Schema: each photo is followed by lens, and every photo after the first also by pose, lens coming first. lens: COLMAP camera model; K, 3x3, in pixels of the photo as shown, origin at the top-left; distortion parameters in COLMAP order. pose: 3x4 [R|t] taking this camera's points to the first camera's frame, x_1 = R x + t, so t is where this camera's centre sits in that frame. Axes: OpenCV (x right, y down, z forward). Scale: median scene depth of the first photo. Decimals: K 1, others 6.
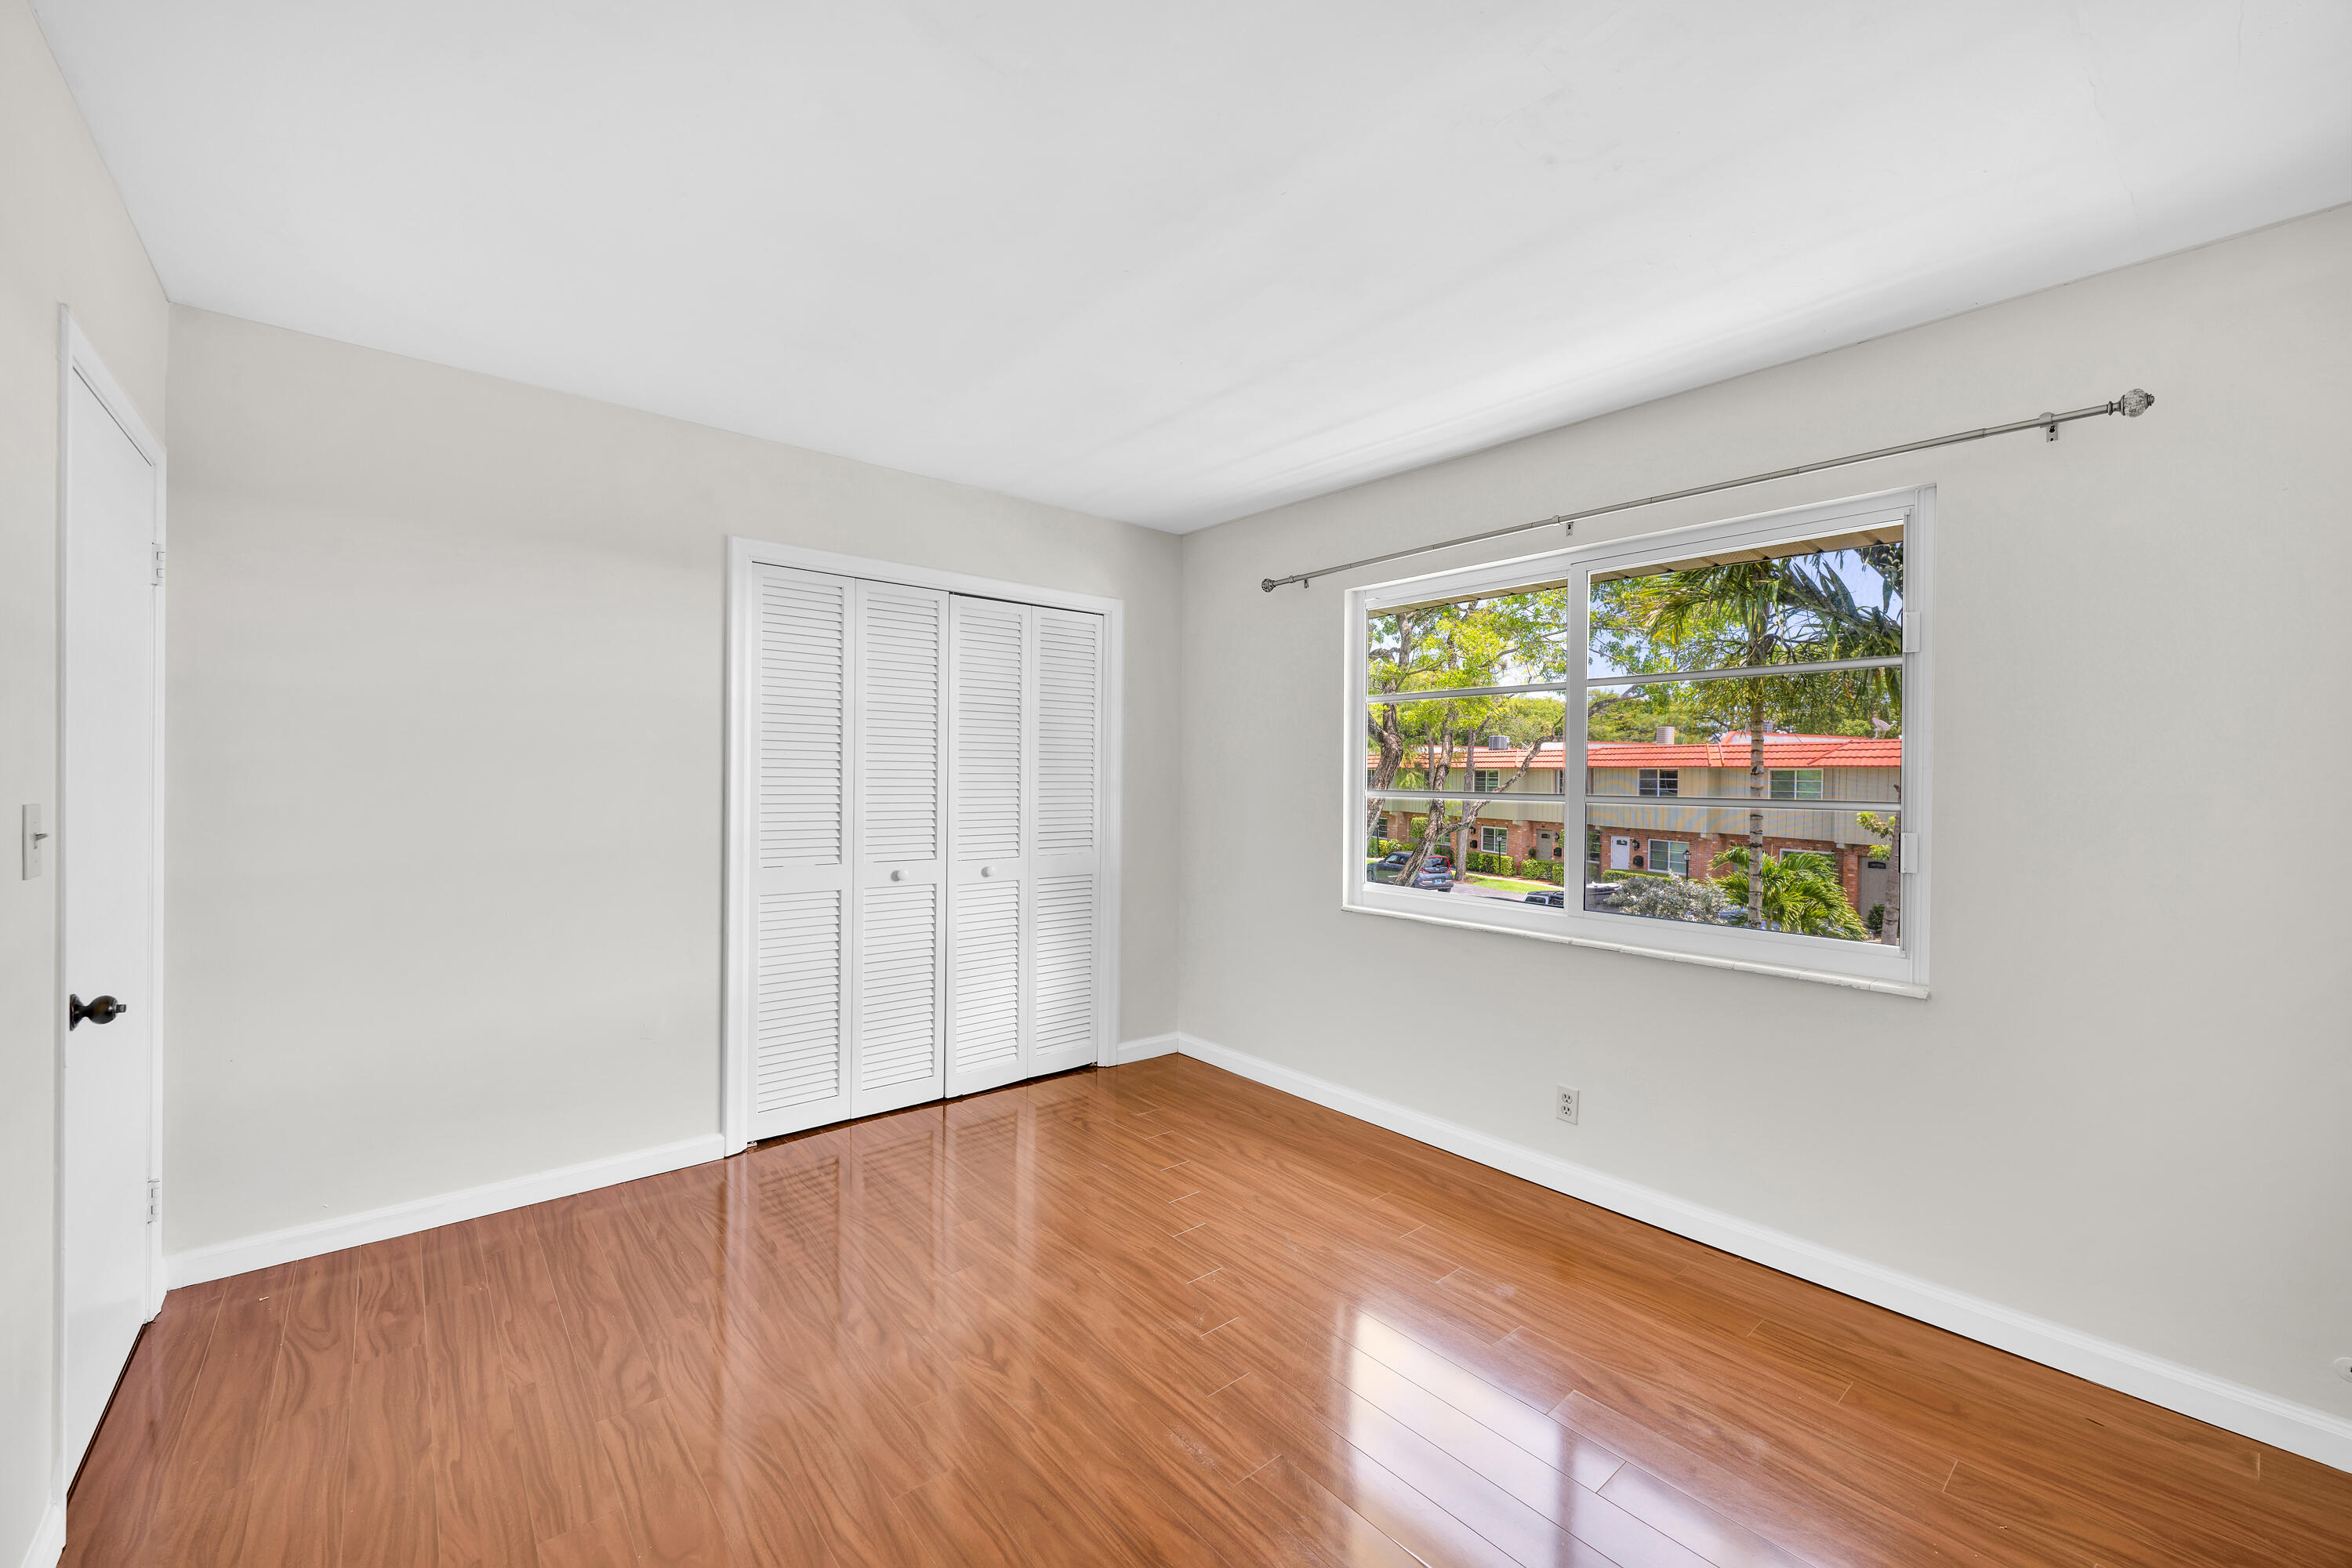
lens RADIAL K [[928.6, 0, 1168.4], [0, 928.6, 779.4], [0, 0, 1]] dist [-0.007026, -0.000432]
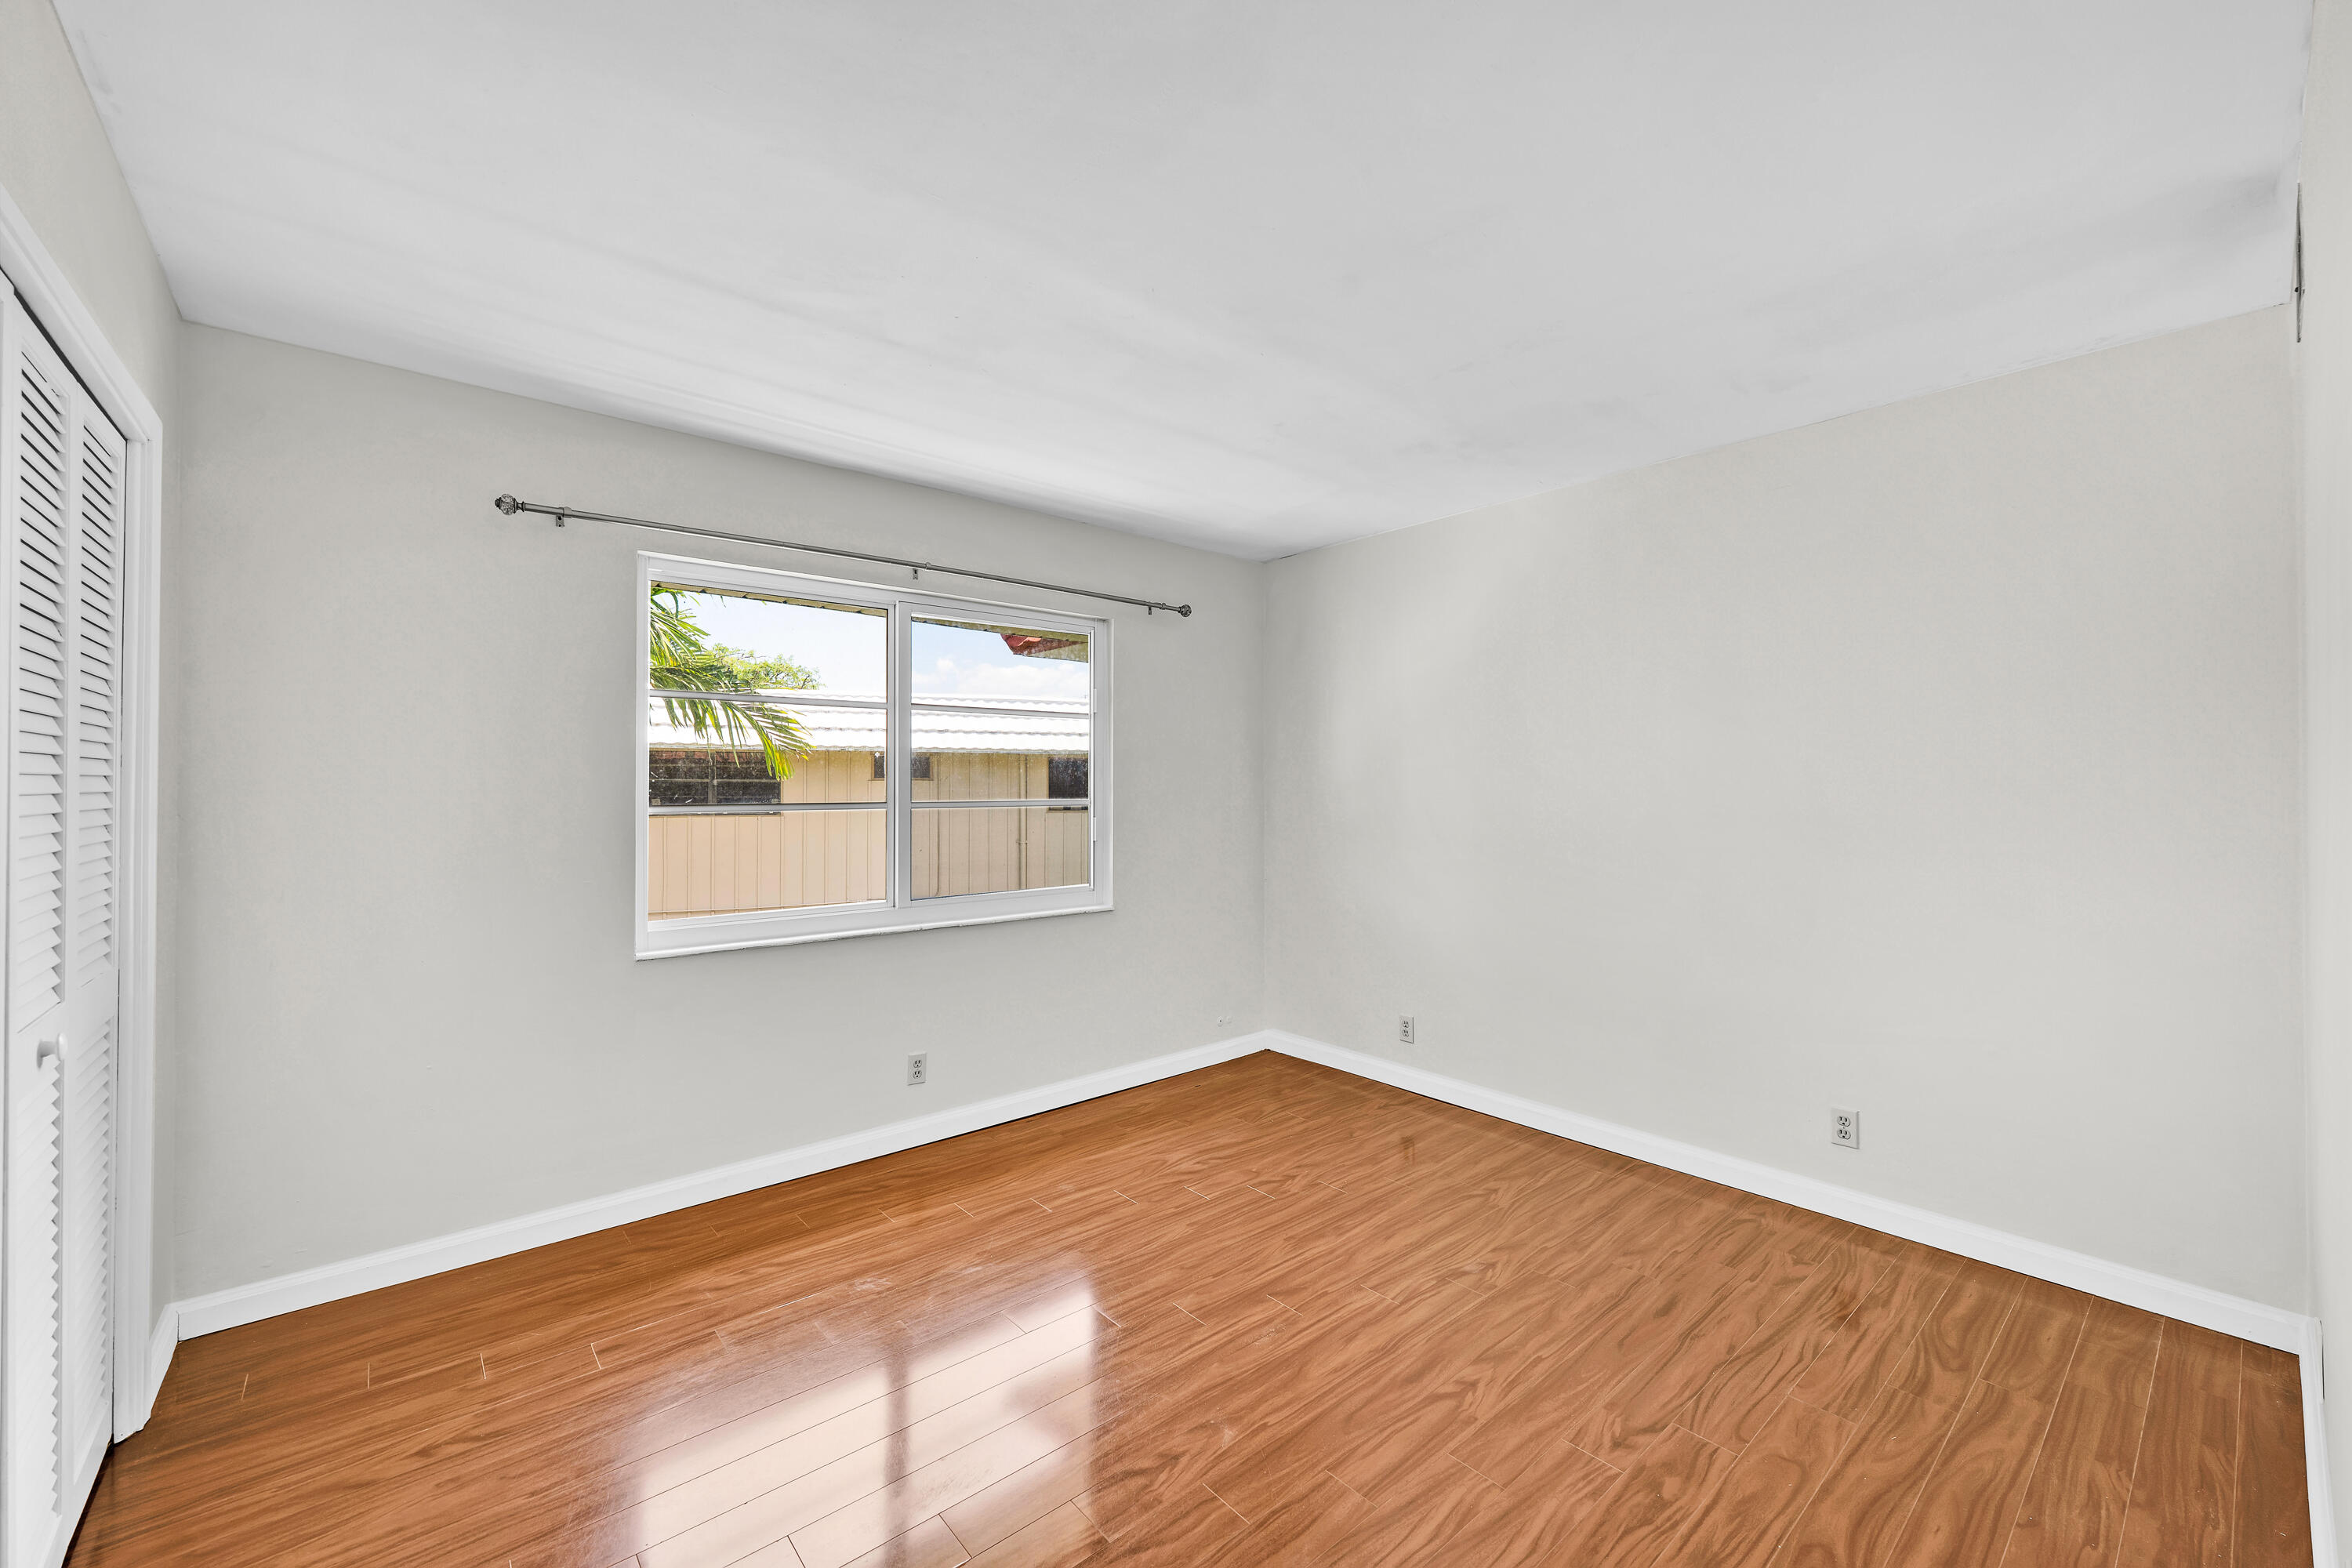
lens RADIAL K [[928.6, 0, 1168.4], [0, 928.6, 779.4], [0, 0, 1]] dist [-0.007026, -0.000432]
pose [[-0.007768, -0.004184, 0.999961, -0.926185], [0.006229, 0.999972, 0.004232, -0.019111], [-0.999950, 0.006261, -0.007742, 0.872827]]
